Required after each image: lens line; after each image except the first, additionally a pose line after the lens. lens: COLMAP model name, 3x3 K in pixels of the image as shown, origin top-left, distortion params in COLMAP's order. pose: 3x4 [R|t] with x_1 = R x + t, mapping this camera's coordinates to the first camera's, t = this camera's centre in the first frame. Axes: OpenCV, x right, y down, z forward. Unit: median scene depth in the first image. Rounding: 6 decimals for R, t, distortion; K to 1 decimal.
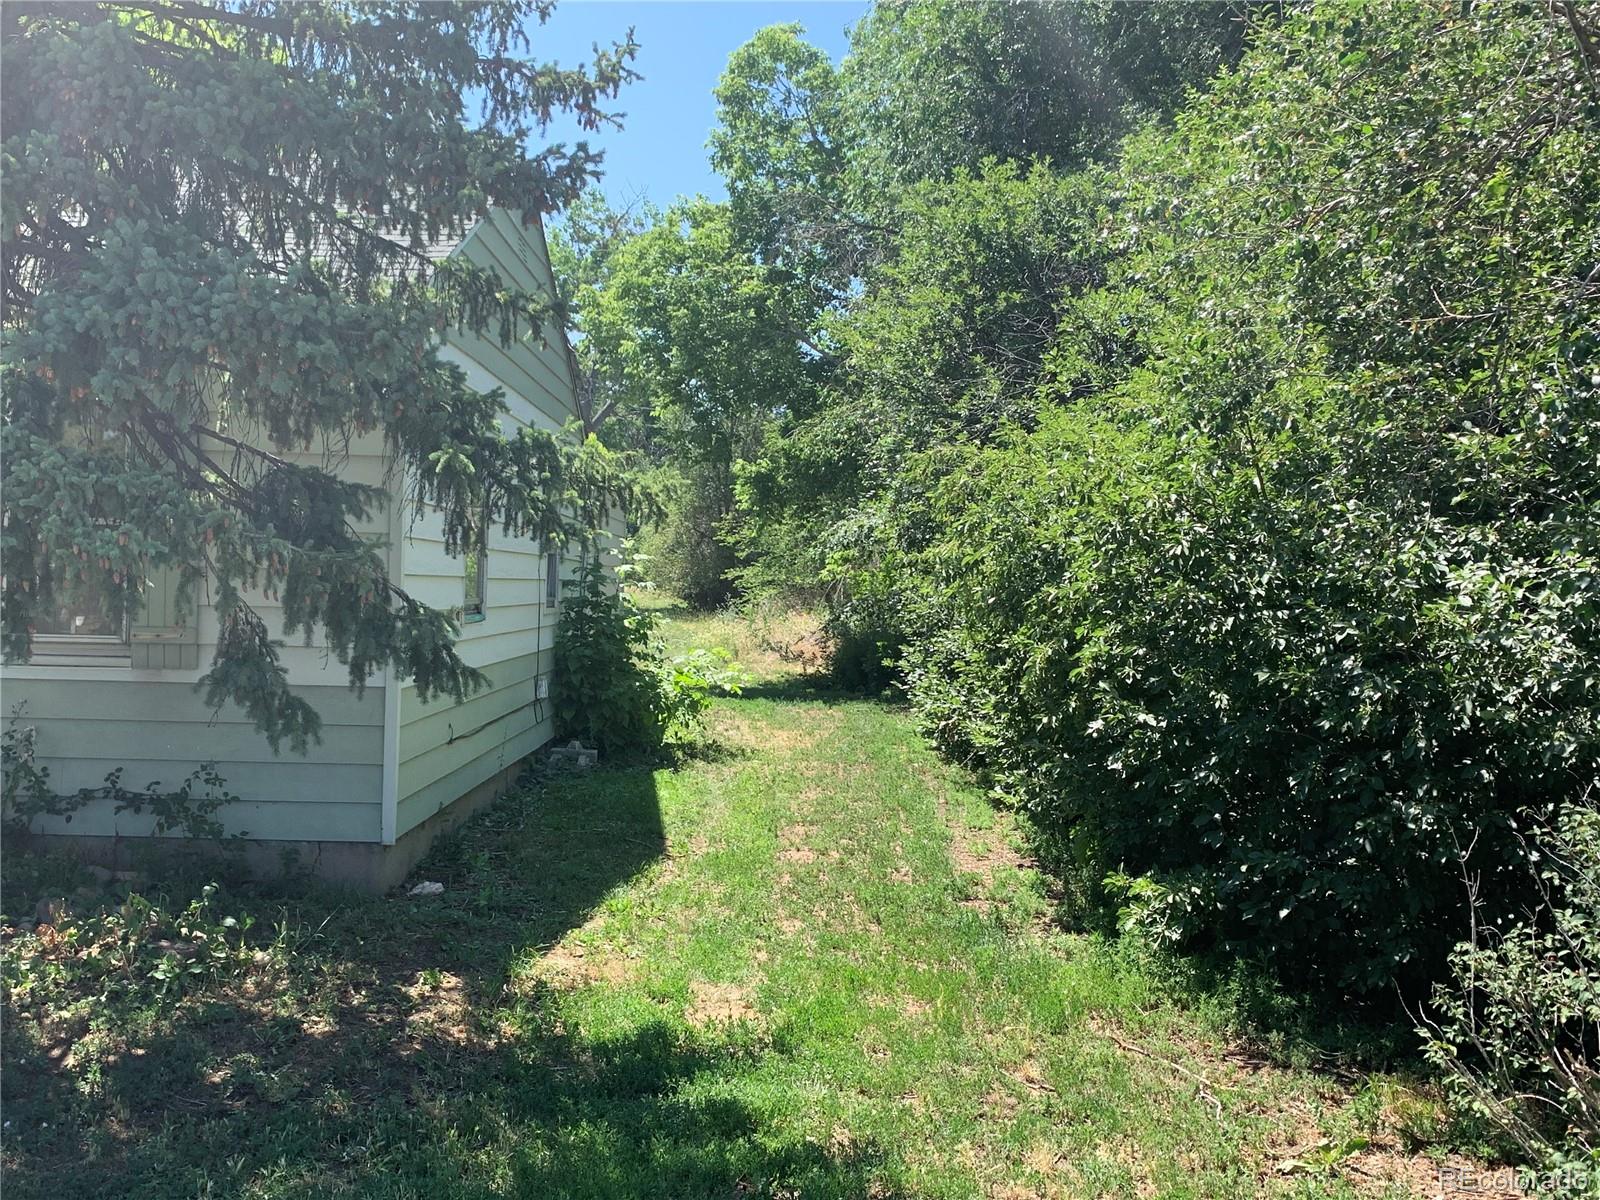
lens RADIAL K [[1511.0, 0, 802.9], [0, 1511.0, 606.6], [0, 0, 1]] dist [0.099503, -0.161693]
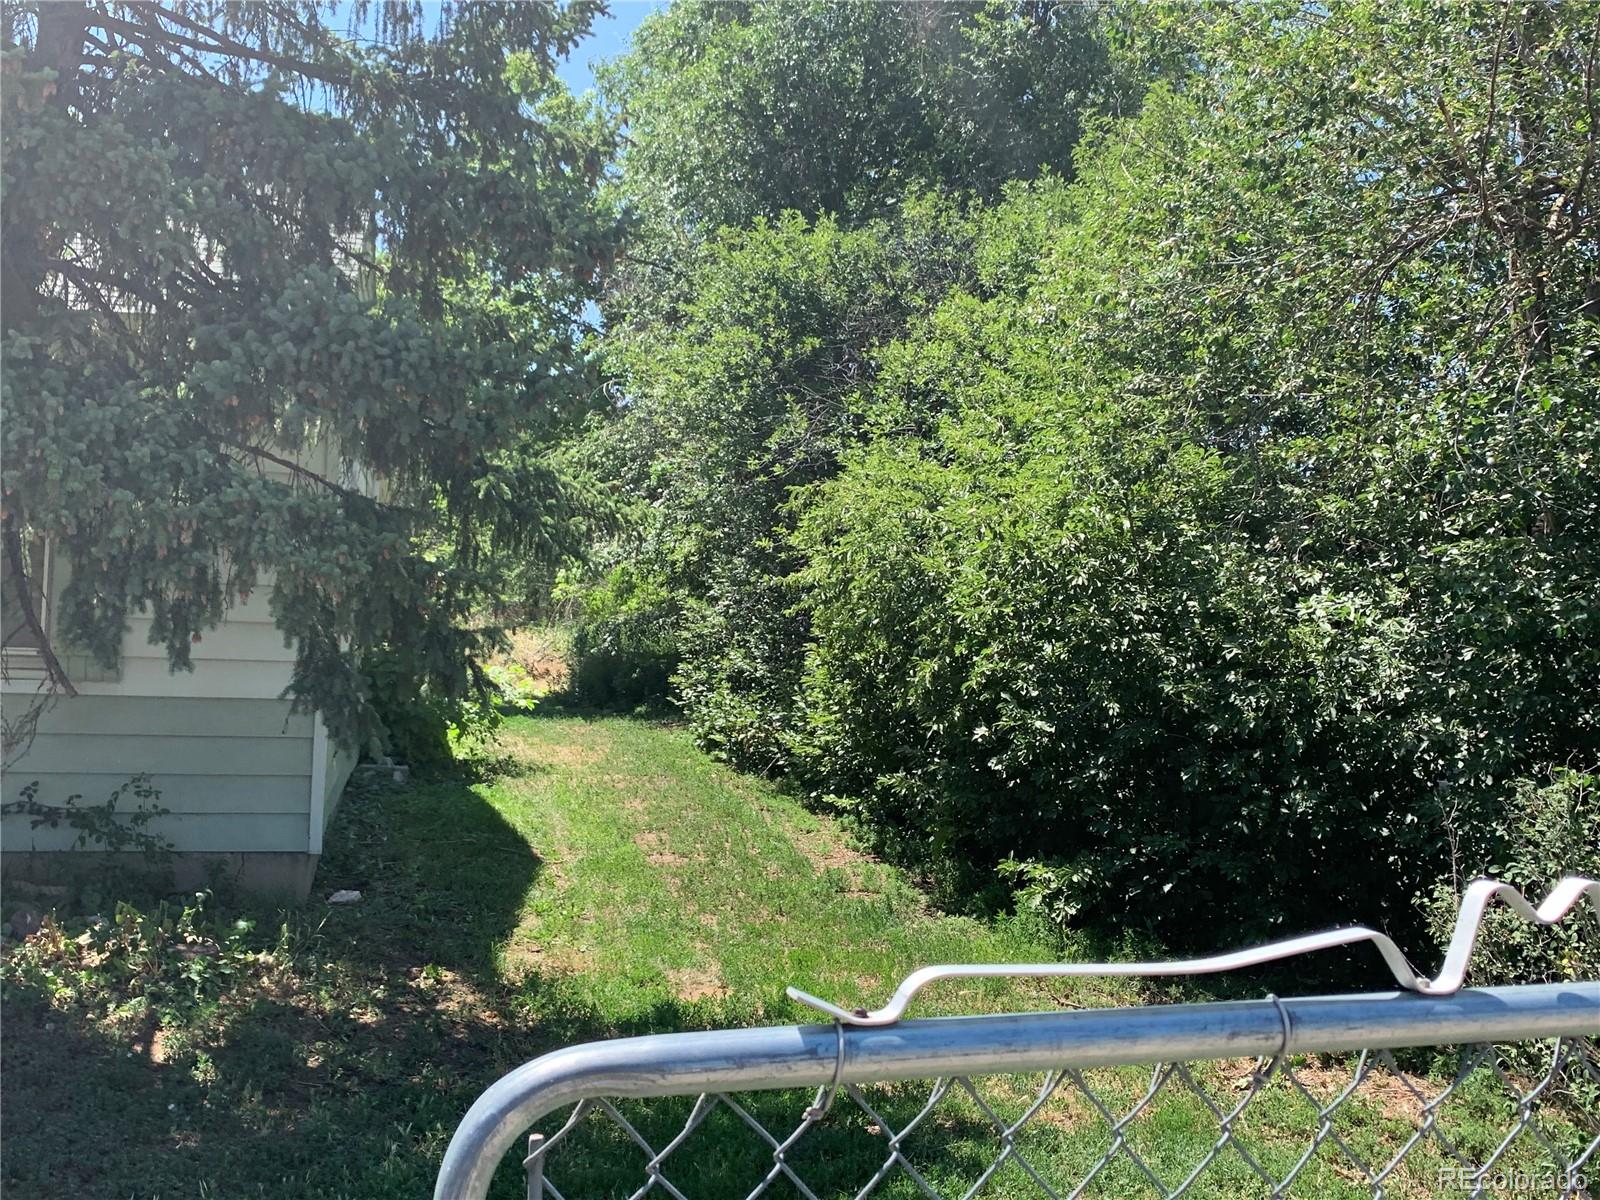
lens RADIAL K [[1504.2, 0, 800.0], [0, 1504.2, 600.0], [0, 0, 1]] dist [0.142733, -0.316862]
pose [[0.973874, 0.014001, 0.226658, -0.216572], [-0.010057, 0.999777, -0.018550, 0.001460], [-0.226868, 0.015786, 0.973798, -0.084665]]
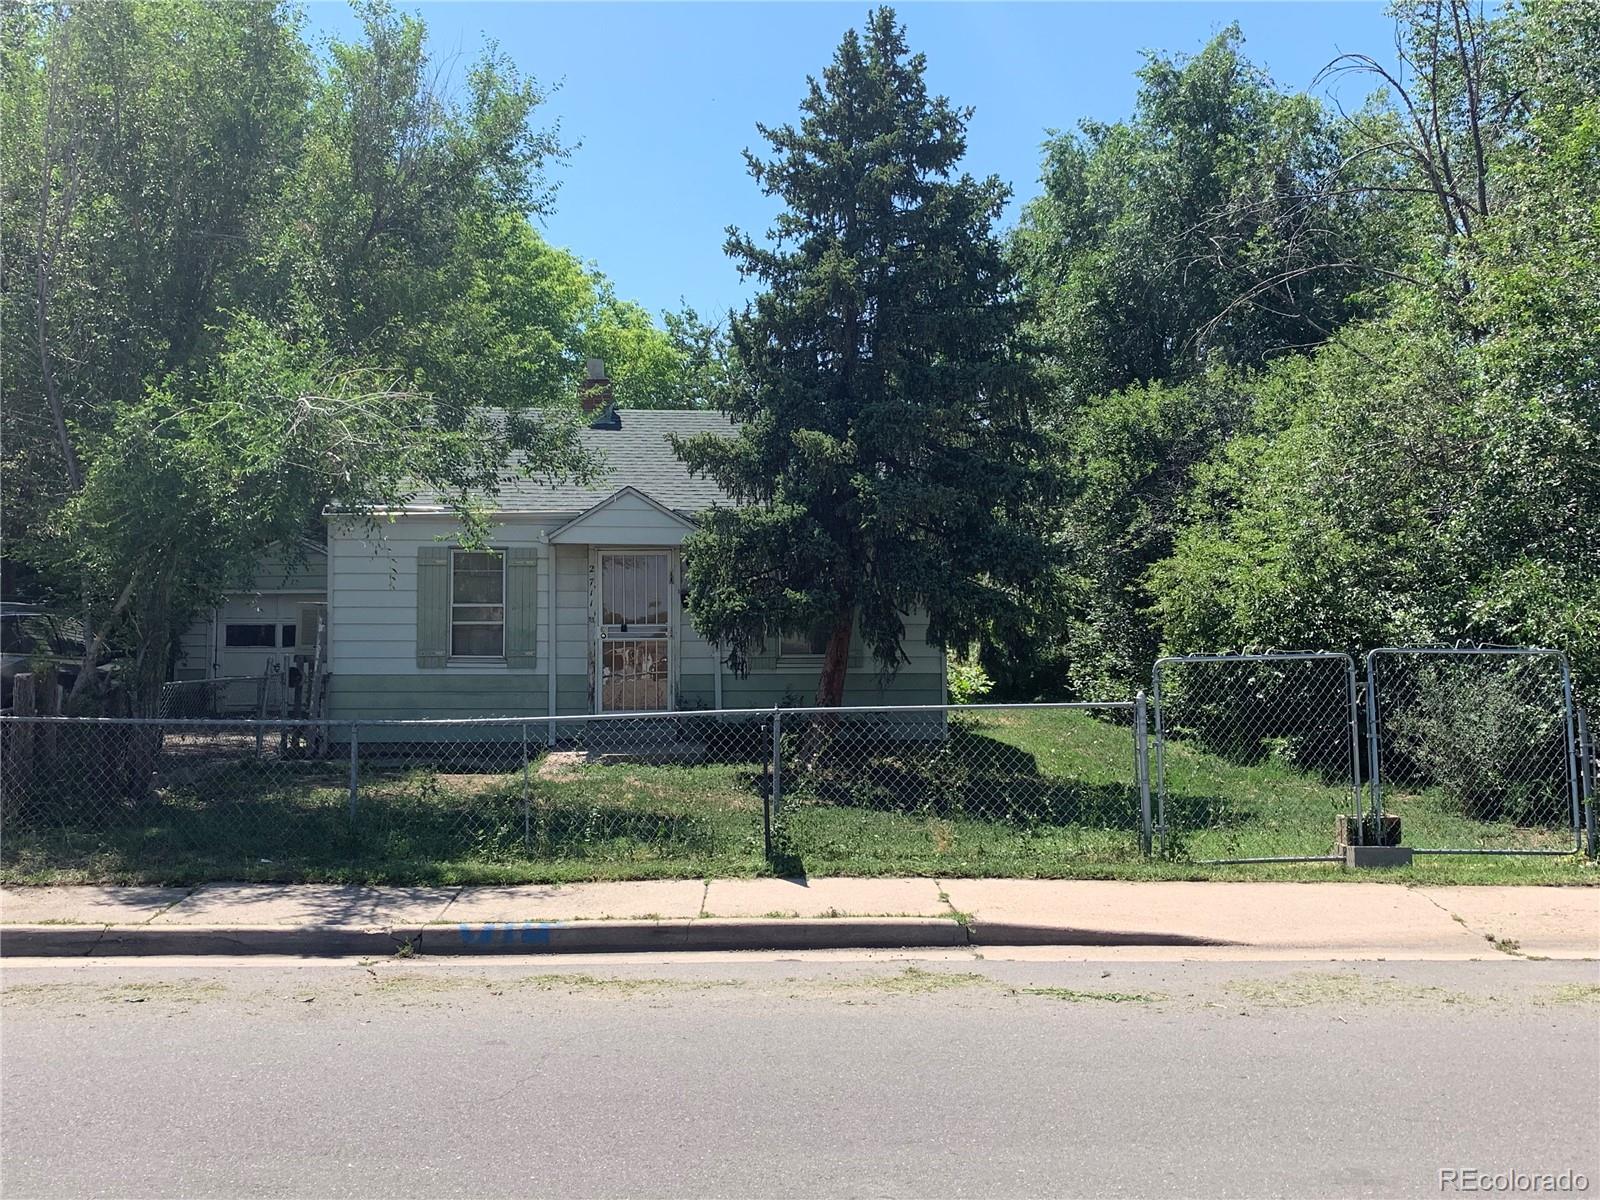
lens RADIAL K [[1511.0, 0, 802.9], [0, 1511.0, 606.6], [0, 0, 1]] dist [0.099503, -0.161693]
pose [[0.999307, -0.032860, 0.017468, -0.605022], [0.033404, 0.998936, -0.031785, 0.016339], [-0.016405, 0.032347, 0.999342, -1.528847]]
